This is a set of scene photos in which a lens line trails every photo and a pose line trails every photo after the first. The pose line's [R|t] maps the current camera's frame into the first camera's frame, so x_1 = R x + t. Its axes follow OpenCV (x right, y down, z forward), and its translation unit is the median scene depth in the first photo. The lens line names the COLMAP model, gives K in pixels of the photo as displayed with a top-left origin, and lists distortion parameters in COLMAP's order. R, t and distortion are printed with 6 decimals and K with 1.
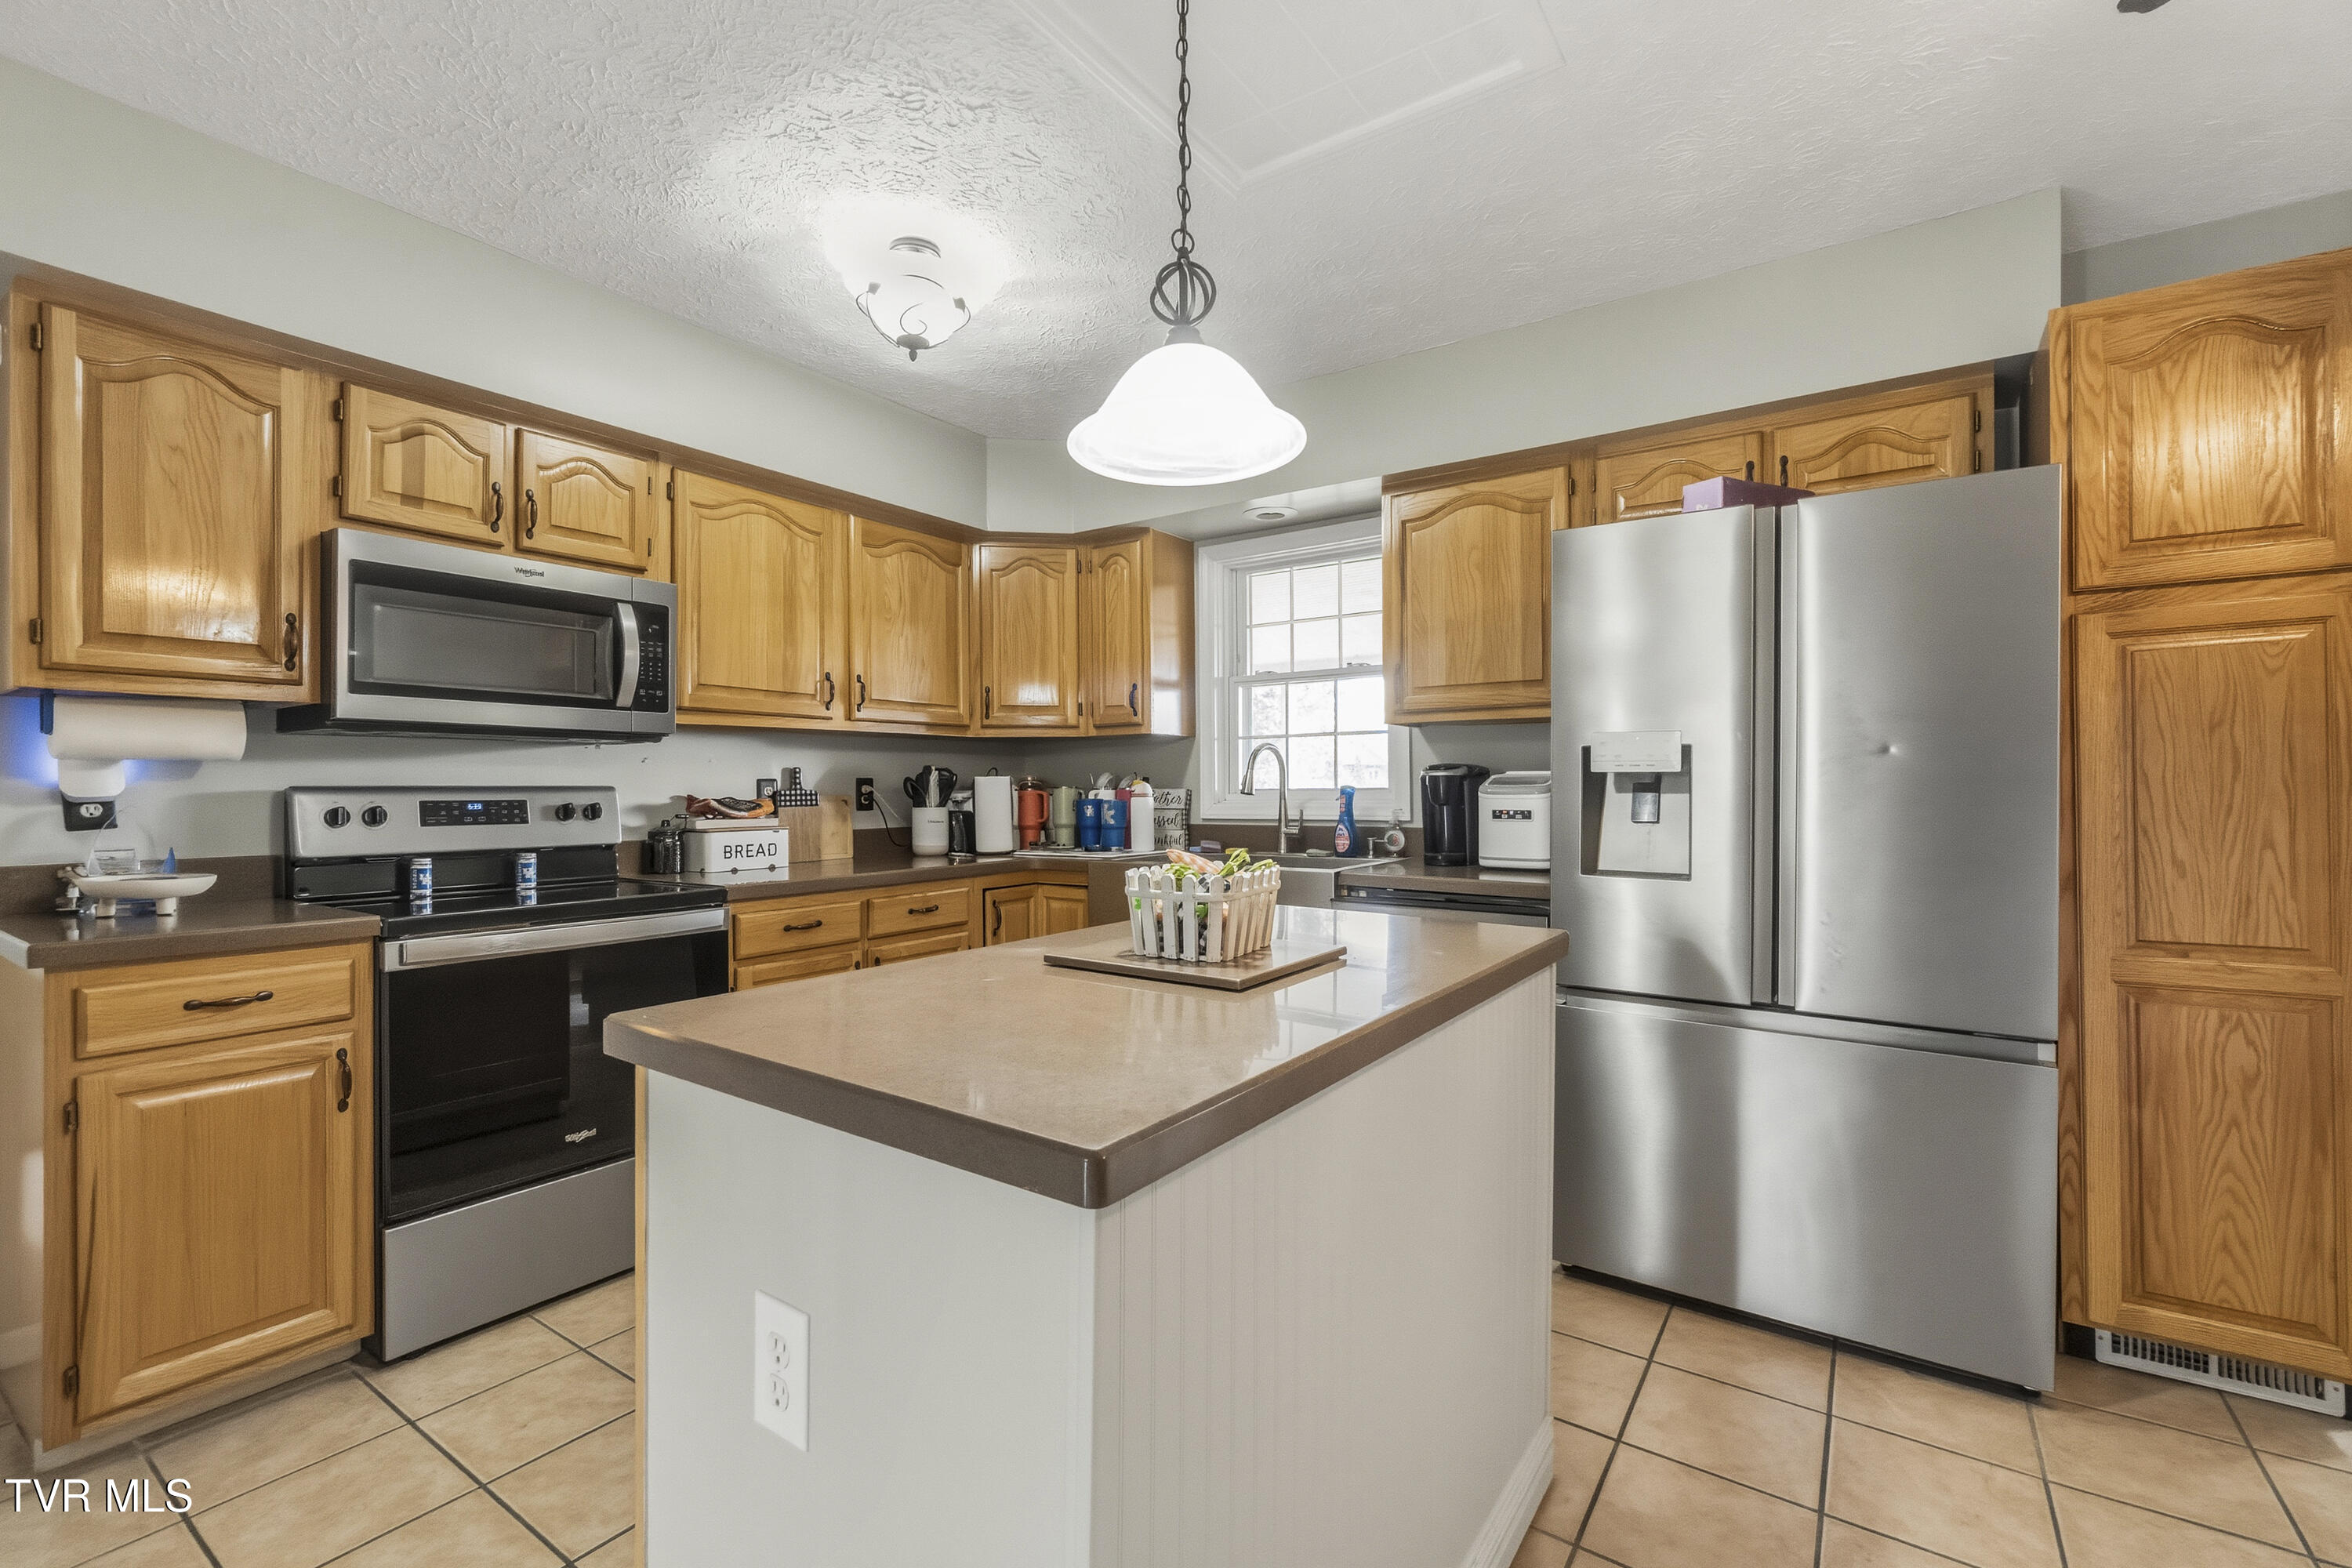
lens RADIAL K [[1016.7, 0, 1157.5], [0, 1016.7, 777.8], [0, 0, 1]] dist [-0.010287, 0.003342]
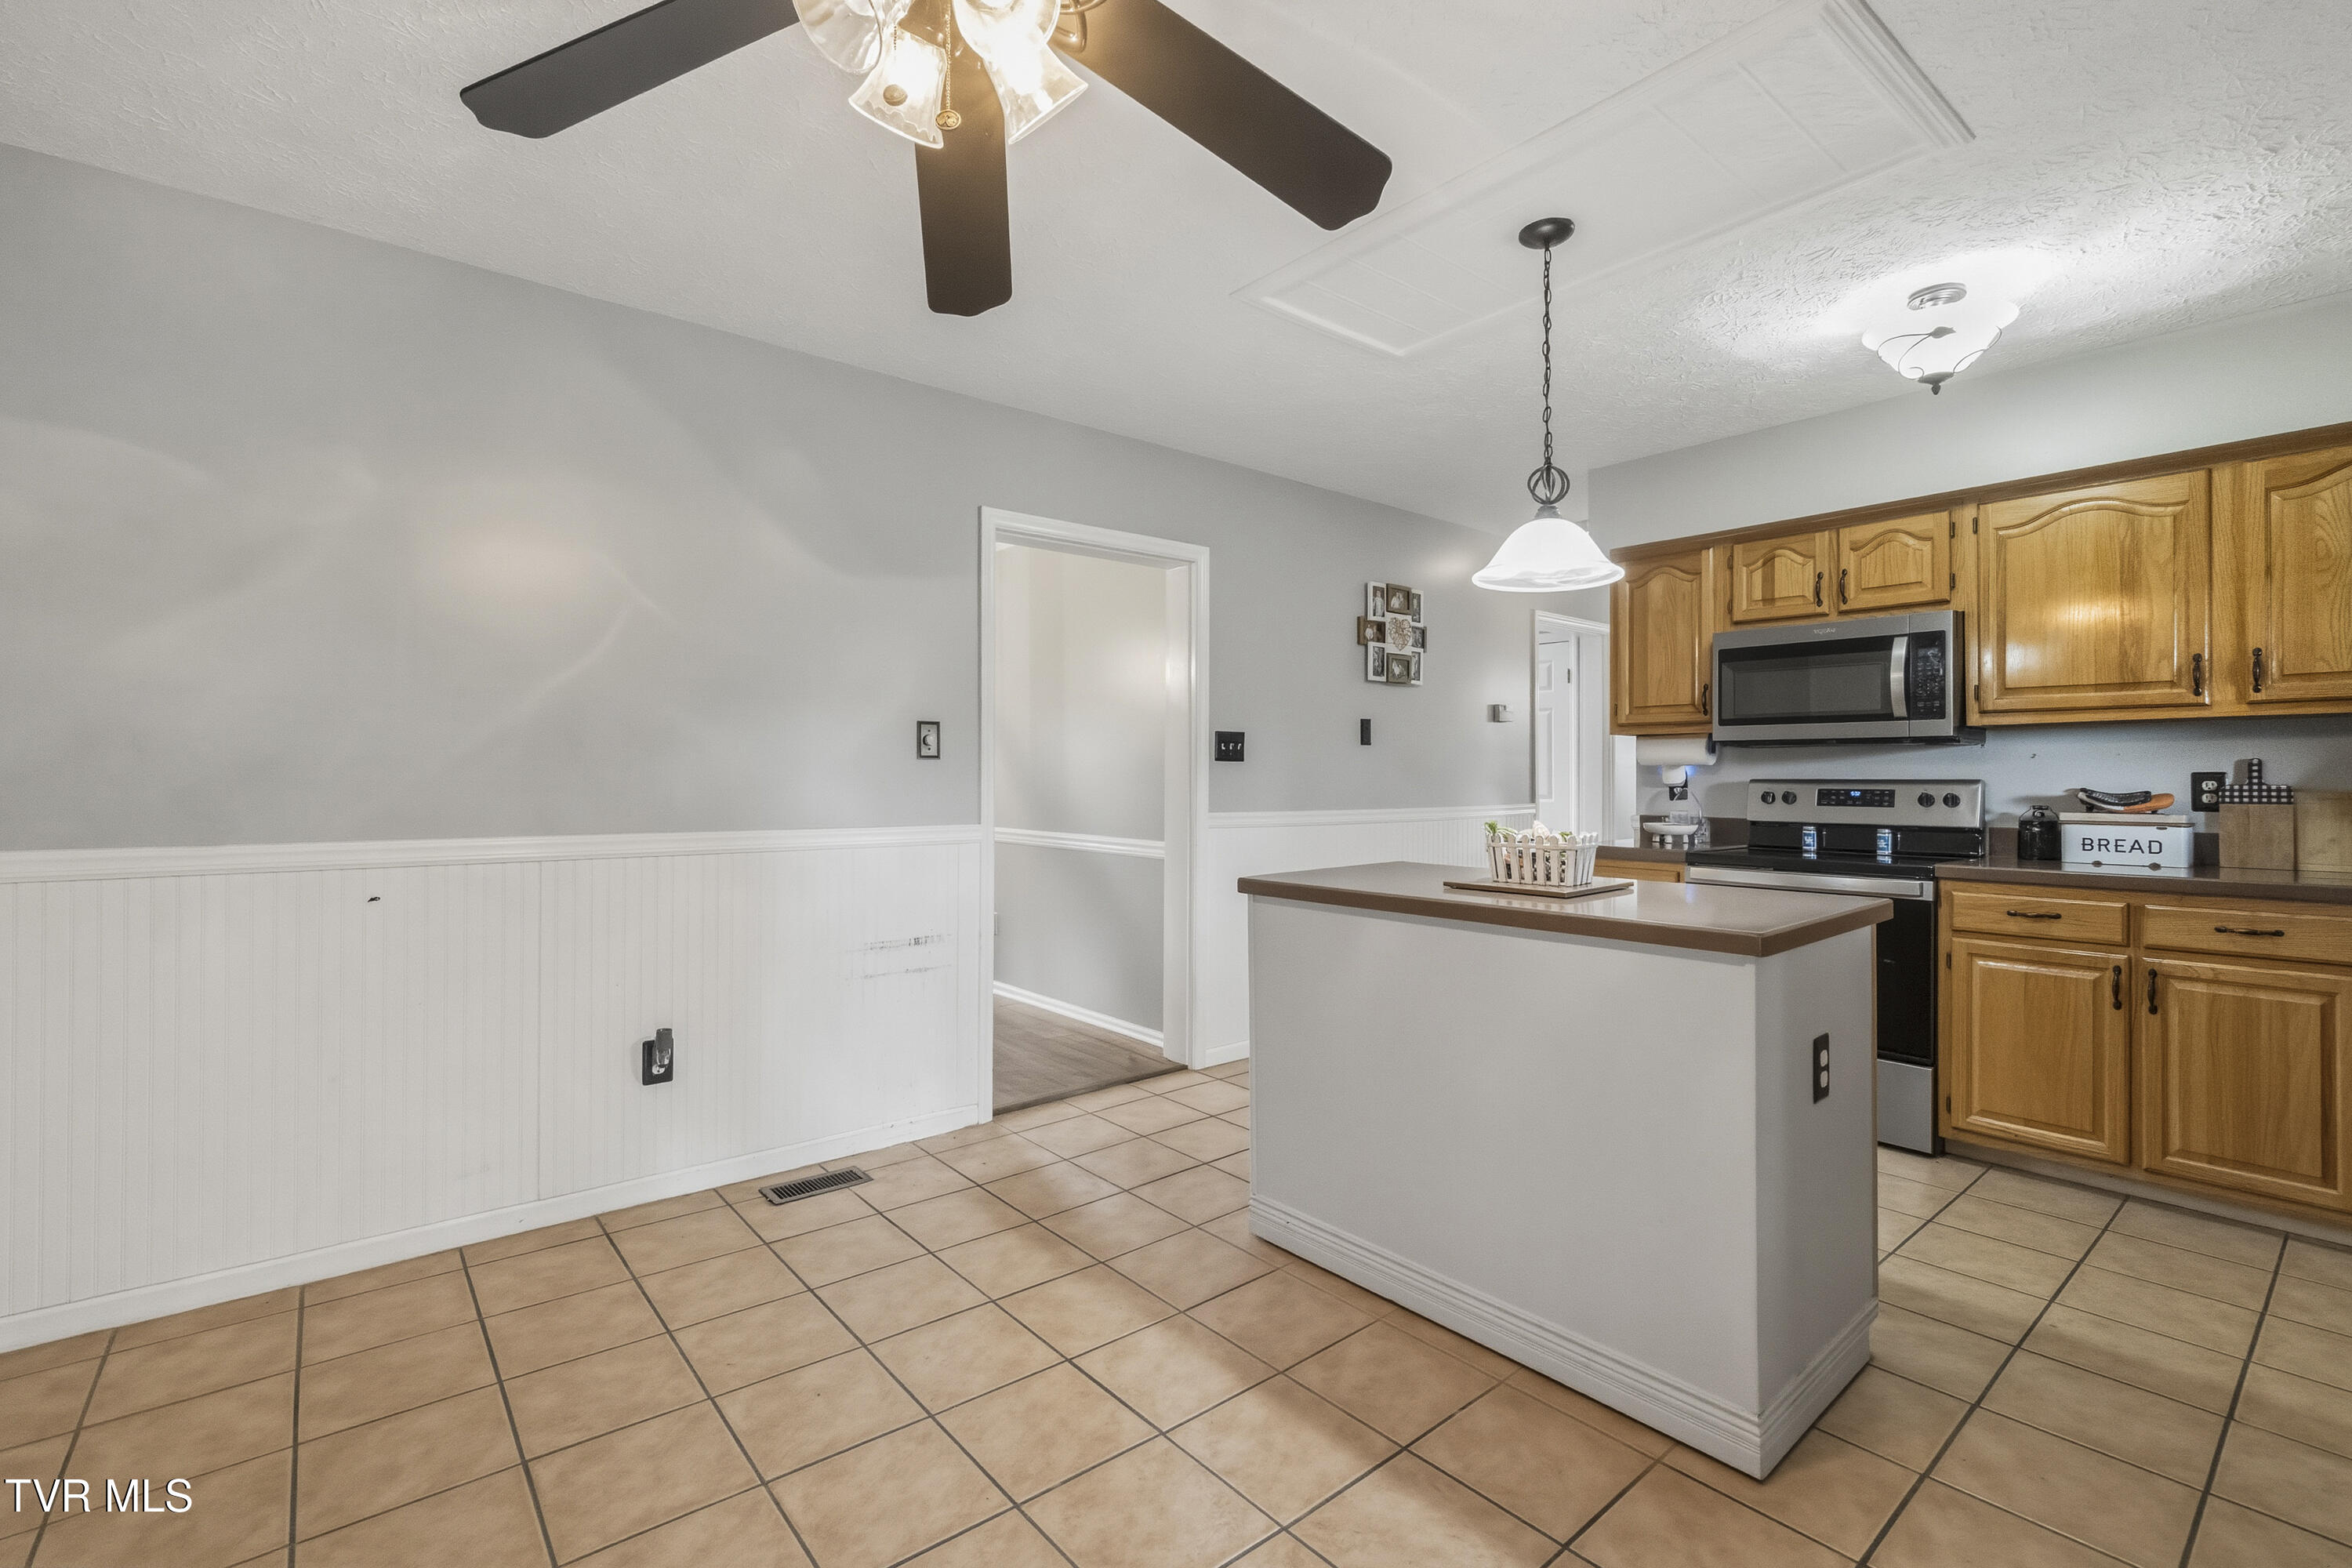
lens RADIAL K [[1016.7, 0, 1157.5], [0, 1016.7, 777.8], [0, 0, 1]] dist [-0.010287, 0.003342]
pose [[-0.272755, 0.006049, -0.962065, 0.917433], [0.009591, 0.999948, 0.003568, -0.007770], [0.962036, -0.008254, -0.272799, 0.425481]]
